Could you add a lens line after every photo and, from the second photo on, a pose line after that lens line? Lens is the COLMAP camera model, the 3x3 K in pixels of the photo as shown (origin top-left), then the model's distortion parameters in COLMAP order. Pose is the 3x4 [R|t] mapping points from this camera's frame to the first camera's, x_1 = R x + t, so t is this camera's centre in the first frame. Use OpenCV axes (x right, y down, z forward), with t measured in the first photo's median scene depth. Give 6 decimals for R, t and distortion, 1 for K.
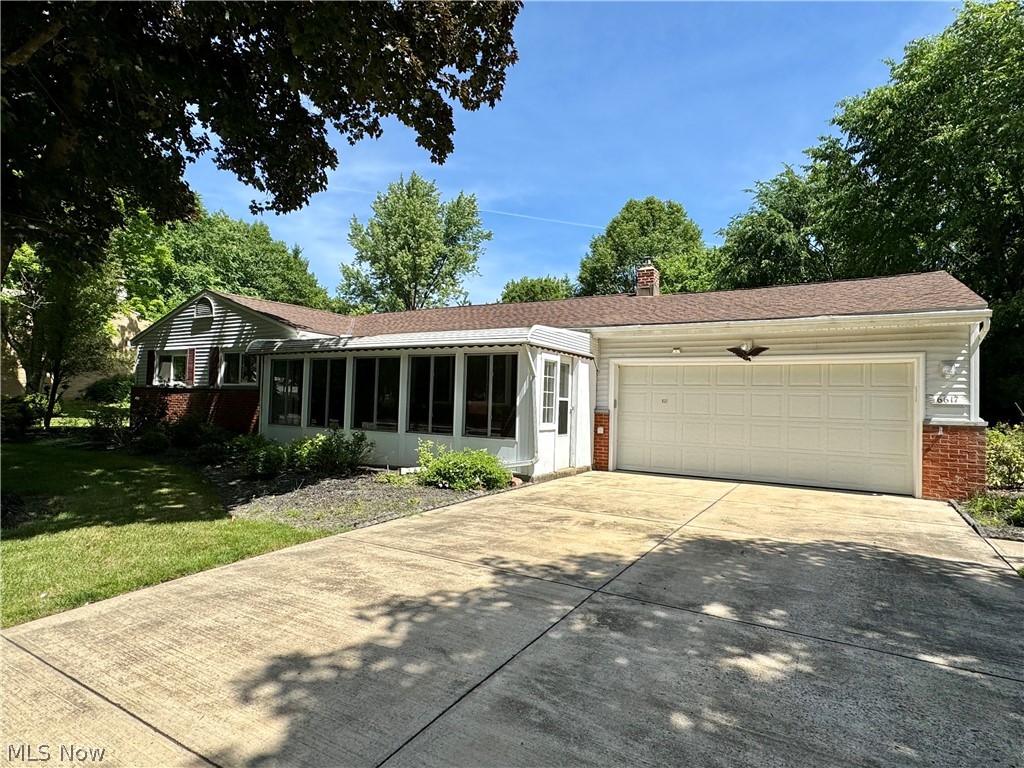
lens RADIAL K [[569.8, 0, 513.3], [0, 569.8, 376.8], [0, 0, 1]] dist [-0.005545, -0.000202]
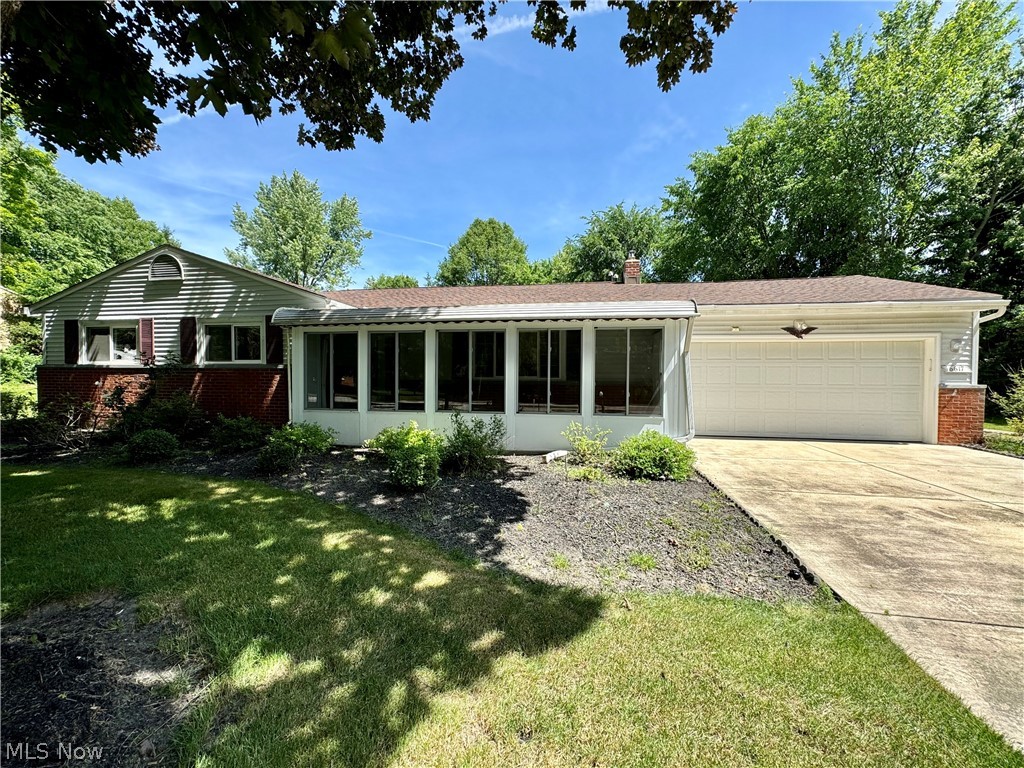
lens RADIAL K [[407.8, 0, 512.0], [0, 407.8, 384.0], [0, 0, 1]] dist [-0.002565, 0.000136]
pose [[0.932146, -0.029971, 0.360839, -0.440299], [0.002760, 0.997127, 0.075692, 0.000899], [-0.362071, -0.069561, 0.929551, 0.403016]]
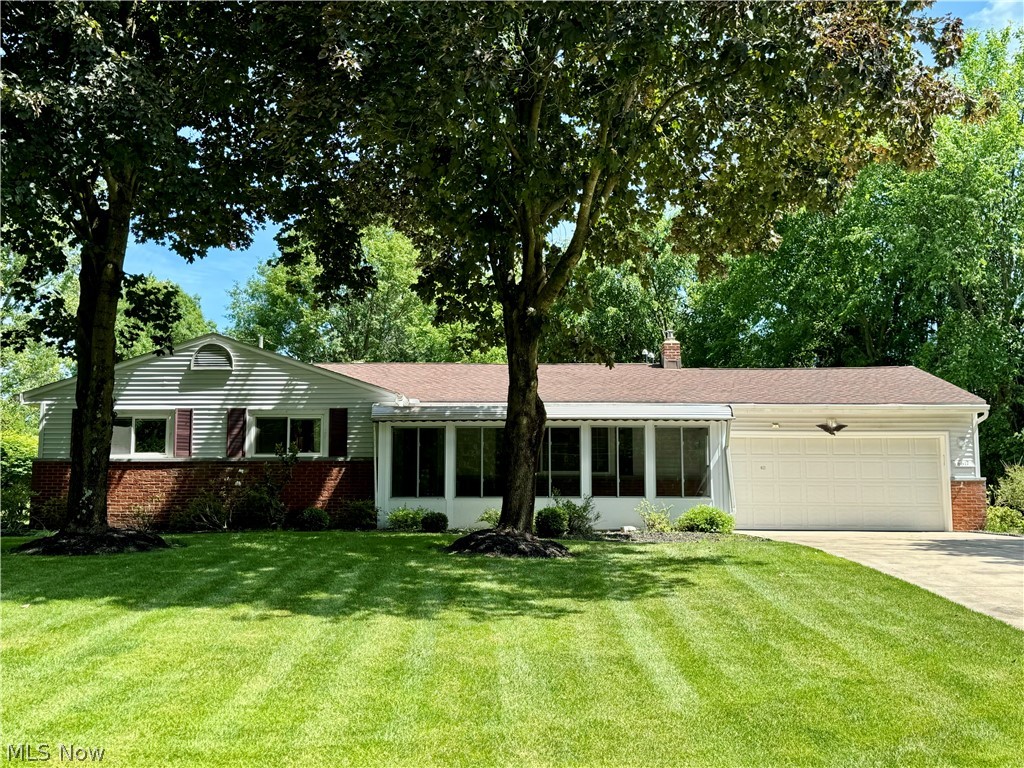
lens RADIAL K [[999.4, 0, 512.0], [0, 999.4, 384.0], [0, 0, 1]] dist [0.196620, -0.472483]
pose [[0.863857, 0.035708, 0.502469, -1.300870], [-0.000956, 0.997599, -0.069250, 0.015309], [-0.503735, 0.059342, 0.861817, -0.579899]]
